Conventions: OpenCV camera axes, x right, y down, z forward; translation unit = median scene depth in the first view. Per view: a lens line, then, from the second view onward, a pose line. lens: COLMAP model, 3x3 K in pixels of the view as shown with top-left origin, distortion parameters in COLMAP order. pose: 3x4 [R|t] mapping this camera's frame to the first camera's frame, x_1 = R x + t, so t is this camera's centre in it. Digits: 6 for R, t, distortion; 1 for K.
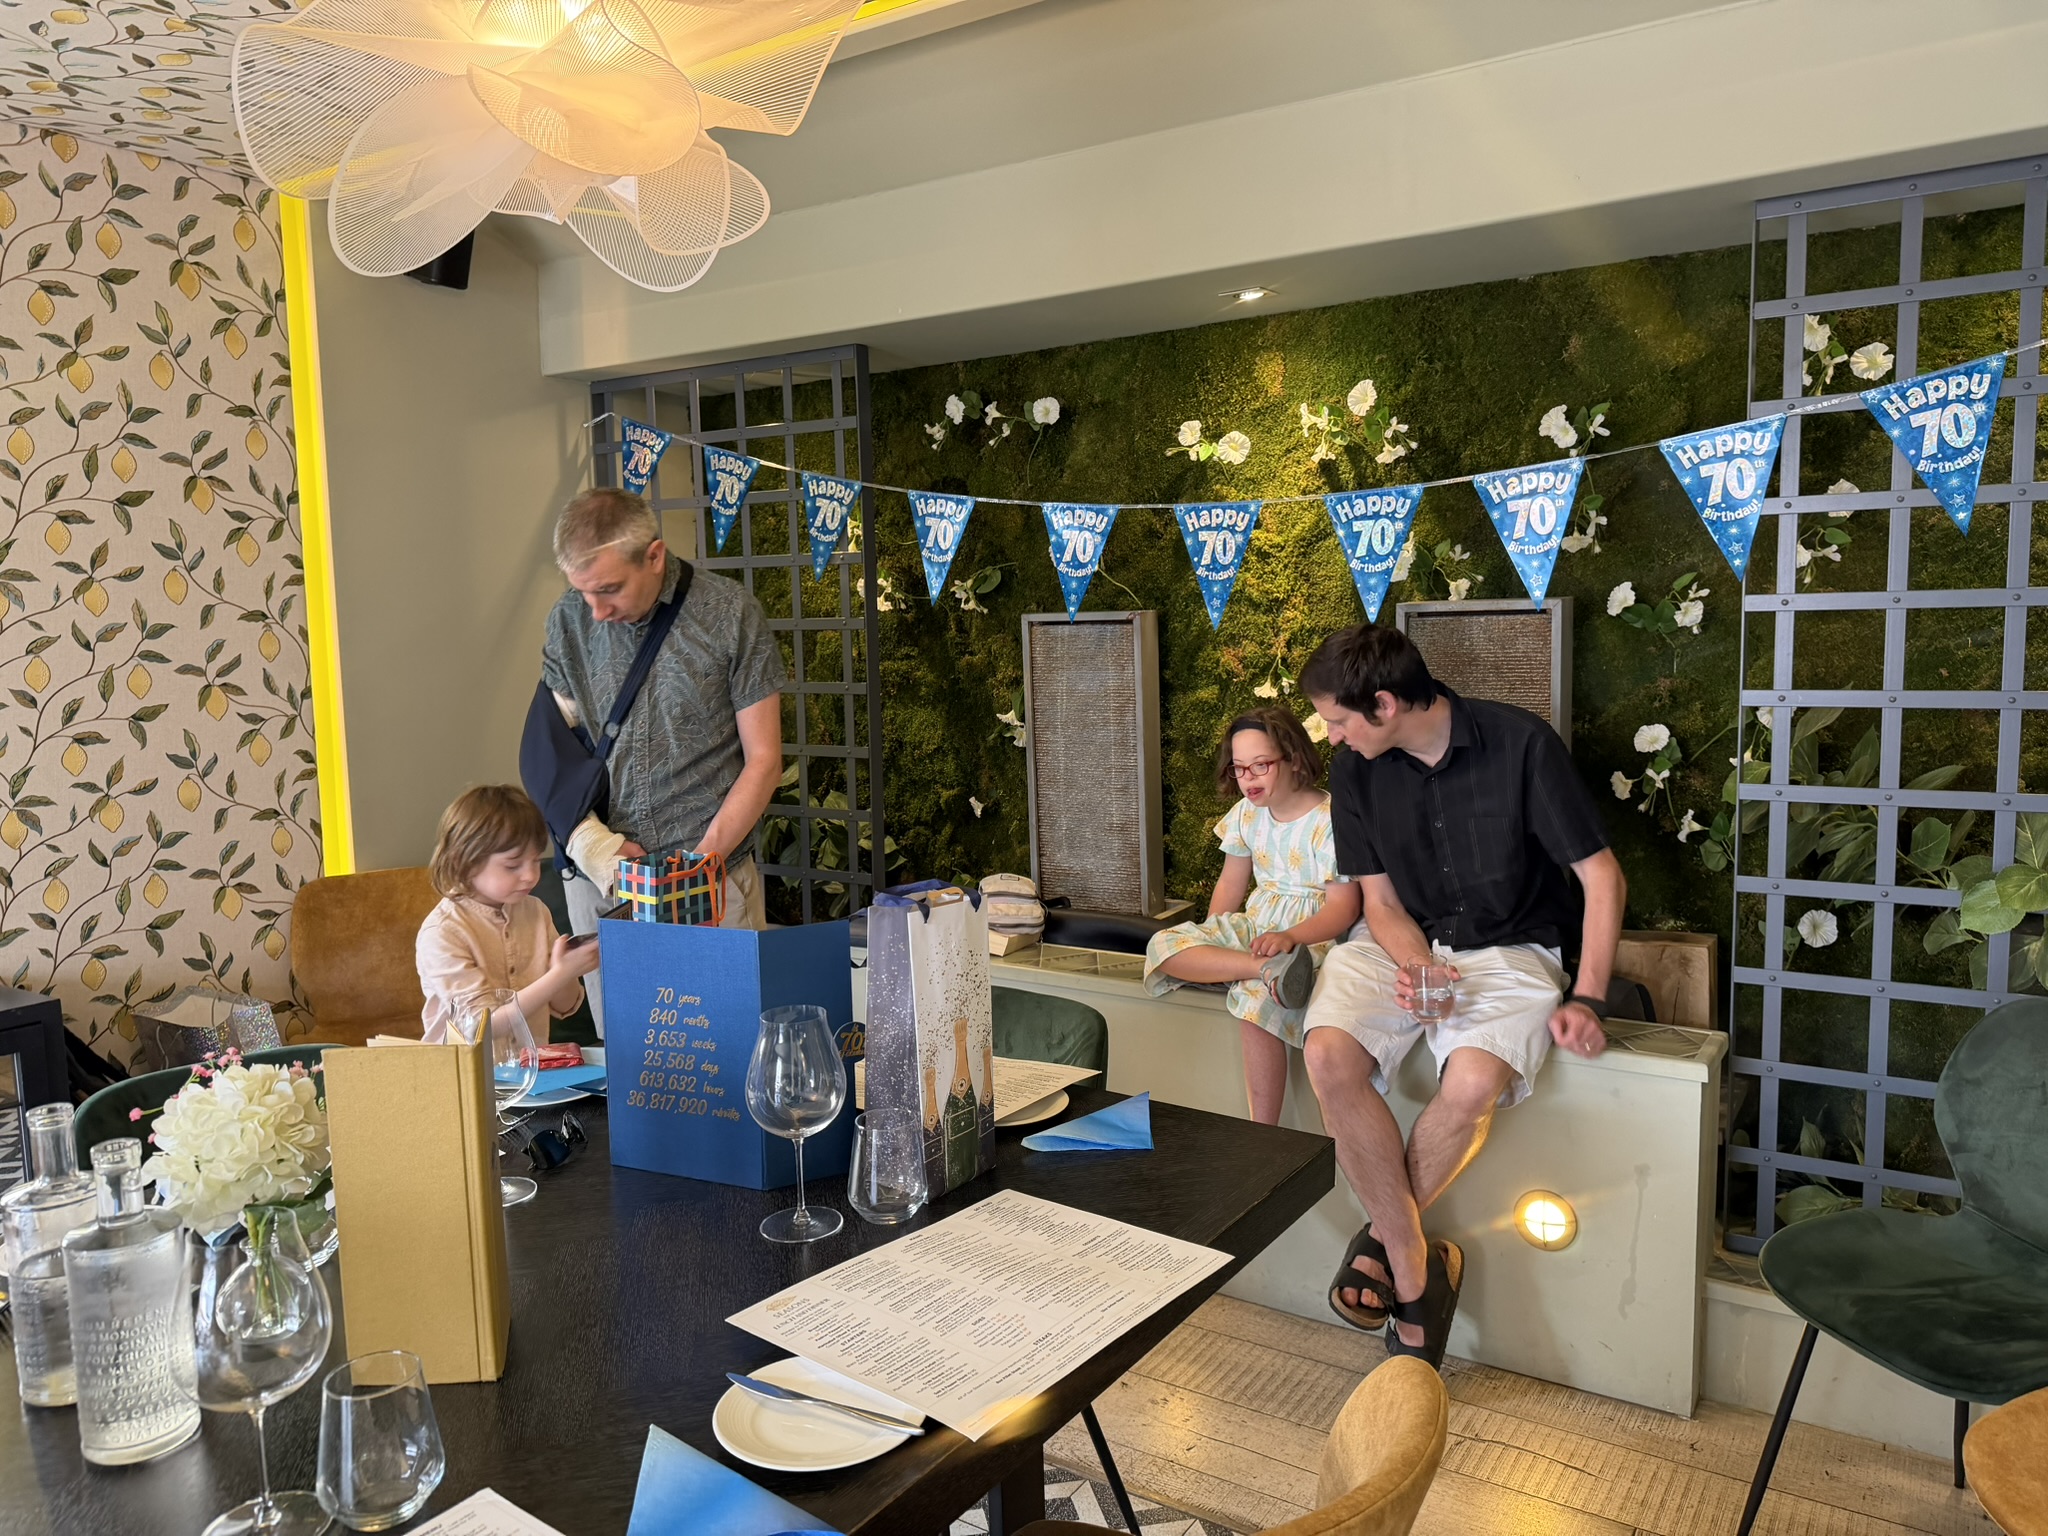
lens RADIAL K [[1439.1, 0, 1024.0], [0, 1439.1, 768.0], [0, 0, 1]] dist [0.209700, -0.351050]
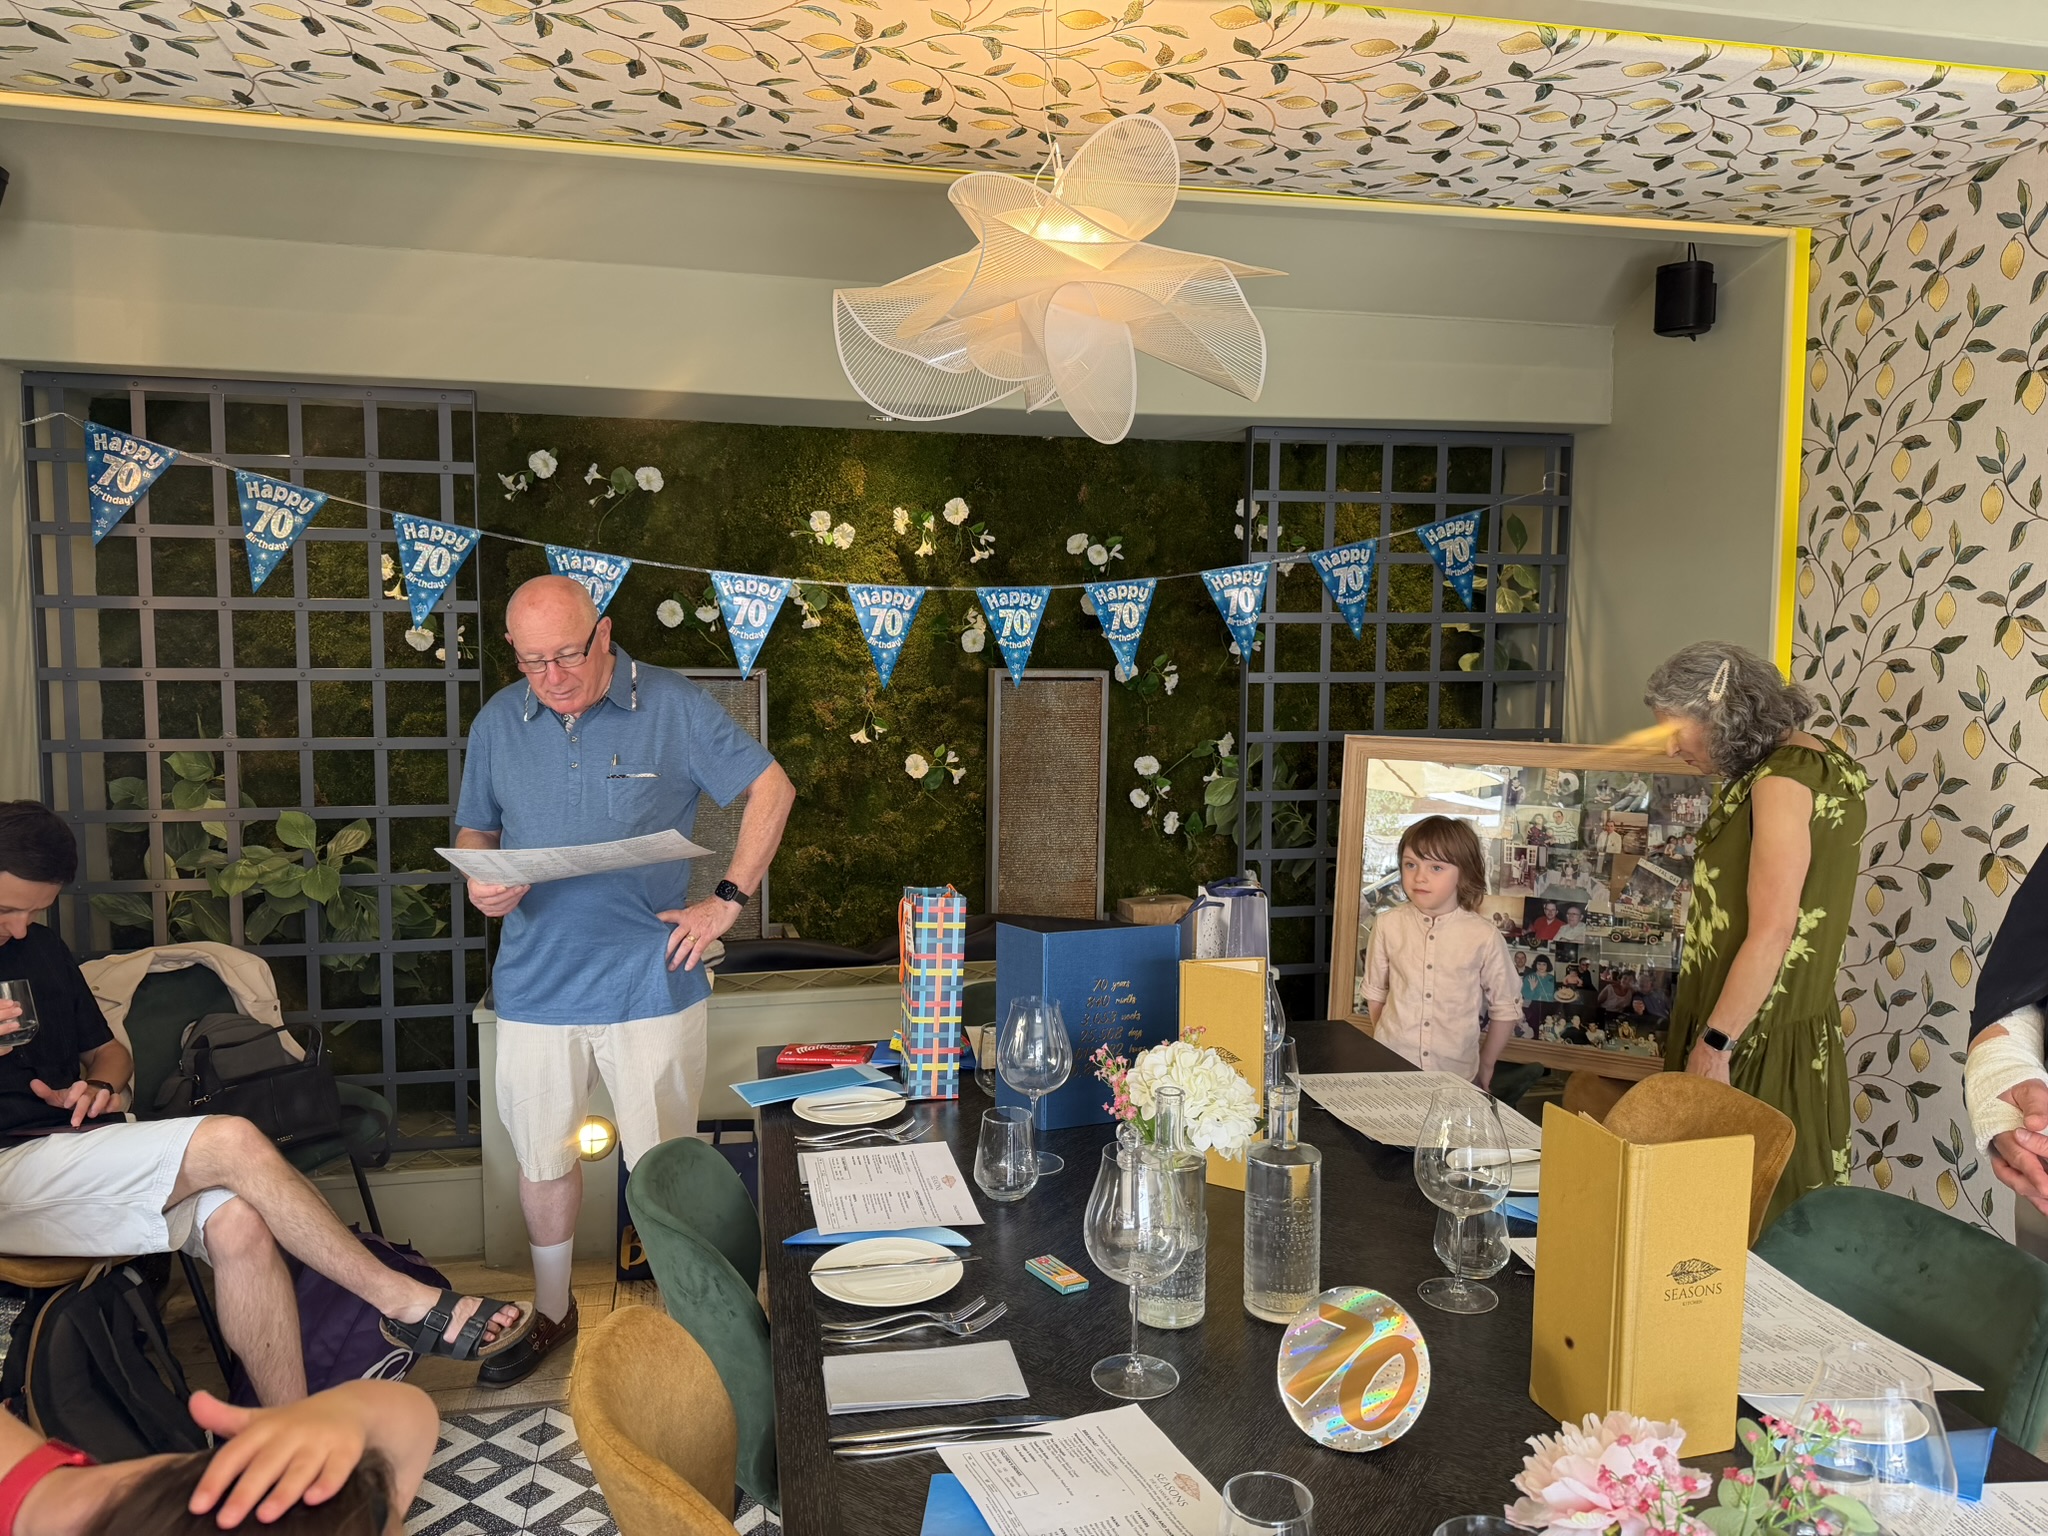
lens RADIAL K [[1437.1, 0, 1027.0], [0, 1437.1, 792.2], [0, 0, 1]] dist [0.094214, -0.123798]
pose [[0.698613, -0.049242, 0.713803, -0.595011], [0.050929, 0.998521, 0.019038, -0.023433], [-0.713684, 0.023053, 0.700088, 0.064206]]
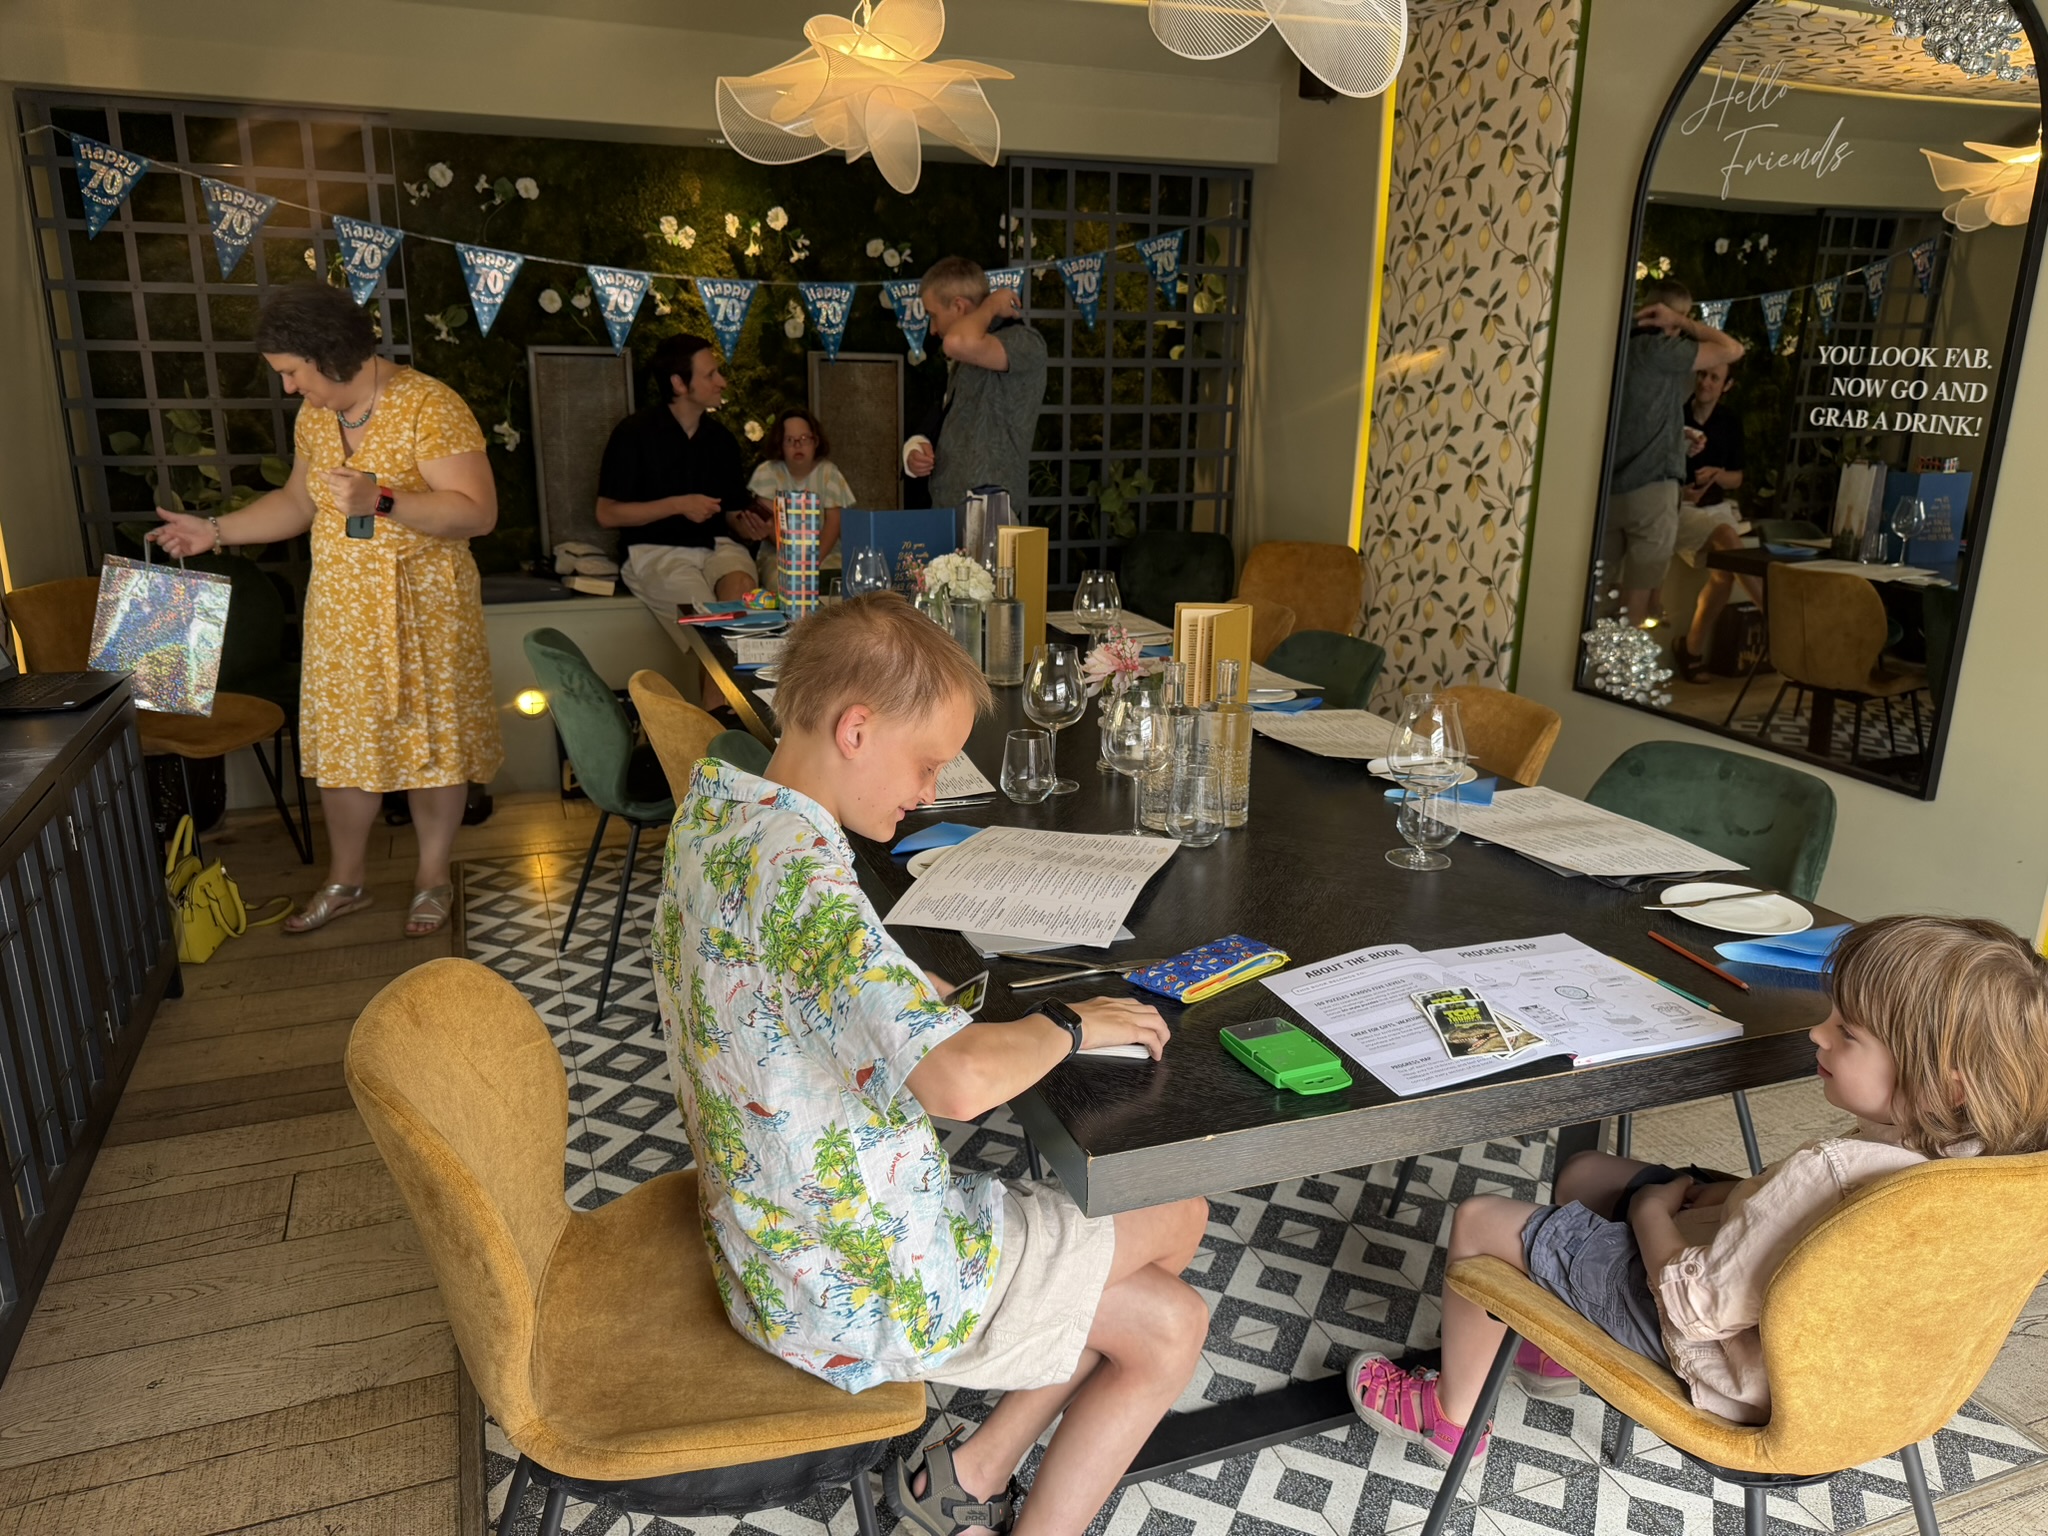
lens RADIAL K [[1456.1, 0, 1024.0], [0, 1456.1, 768.0], [0, 0, 1]] dist [0.033598, -0.037807]
pose [[0.587639, -0.197518, 0.784645, -0.918320], [0.053609, 0.977120, 0.205821, 0.021271], [-0.807346, -0.078884, 0.584782, -0.197063]]
